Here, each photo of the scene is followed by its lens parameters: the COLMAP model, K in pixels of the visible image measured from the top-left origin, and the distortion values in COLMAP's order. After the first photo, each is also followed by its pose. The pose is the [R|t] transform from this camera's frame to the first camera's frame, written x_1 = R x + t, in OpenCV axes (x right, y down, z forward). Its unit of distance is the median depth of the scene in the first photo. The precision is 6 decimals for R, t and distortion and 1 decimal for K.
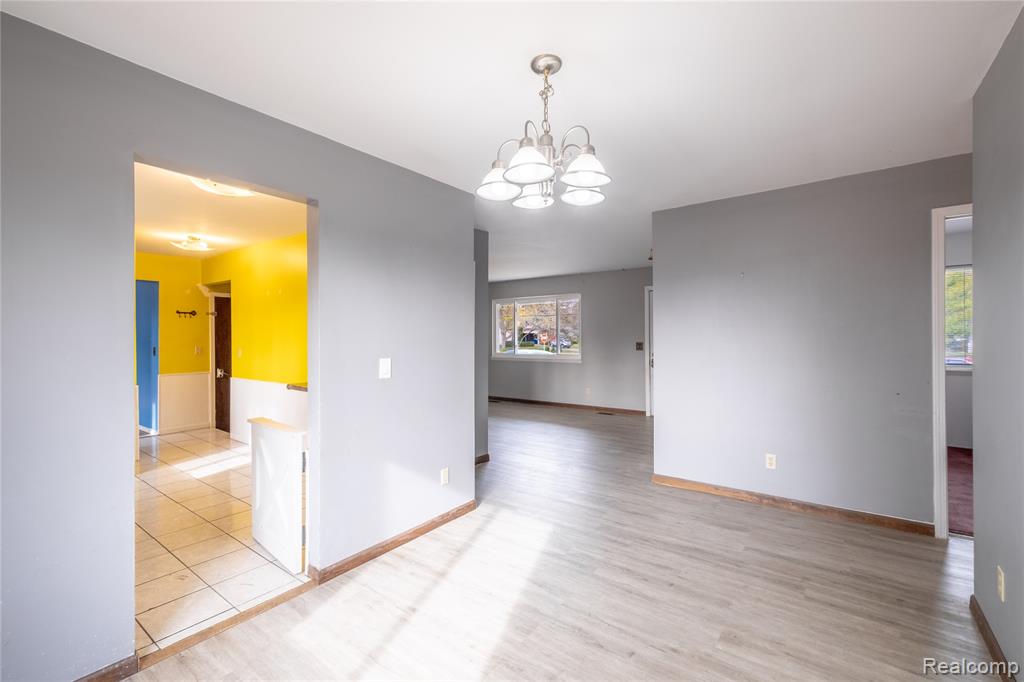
lens RADIAL K [[440.5, 0, 512.0], [0, 440.5, 341.0], [0, 0, 1]] dist [0.017448, -0.000178]
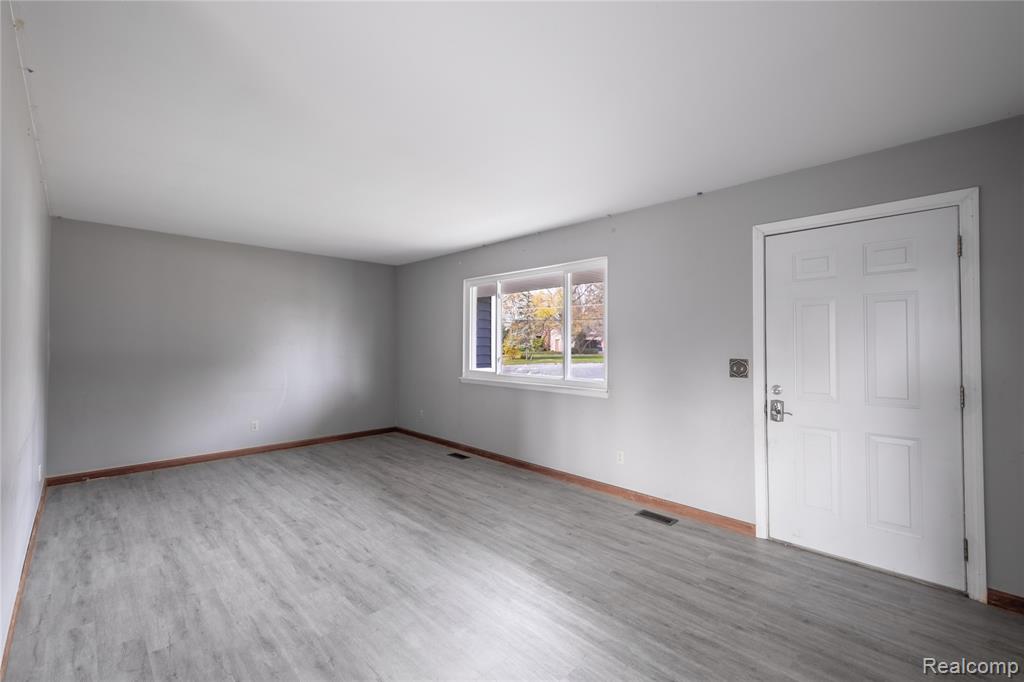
lens RADIAL K [[440.5, 0, 512.0], [0, 440.5, 341.0], [0, 0, 1]] dist [0.017448, -0.000178]
pose [[0.987992, 0.008475, -0.154273, 0.133973], [-0.010635, 0.999857, -0.013177, -0.006284], [0.154139, 0.014659, 0.987940, 0.525615]]
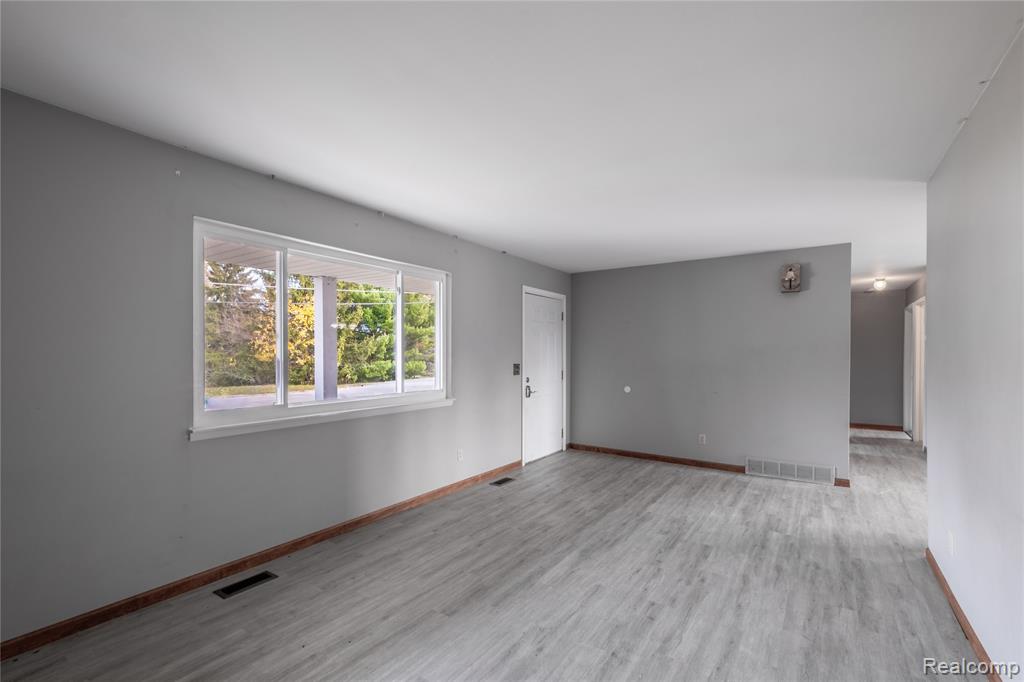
lens RADIAL K [[465.2, 0, 514.6], [0, 465.2, 358.6], [0, 0, 1]] dist [0.021736, -0.000343]
pose [[-0.061578, -0.005540, 0.998087, -0.431520], [0.008611, 0.999944, 0.006082, -0.009300], [-0.998065, 0.008969, -0.061527, 1.014305]]
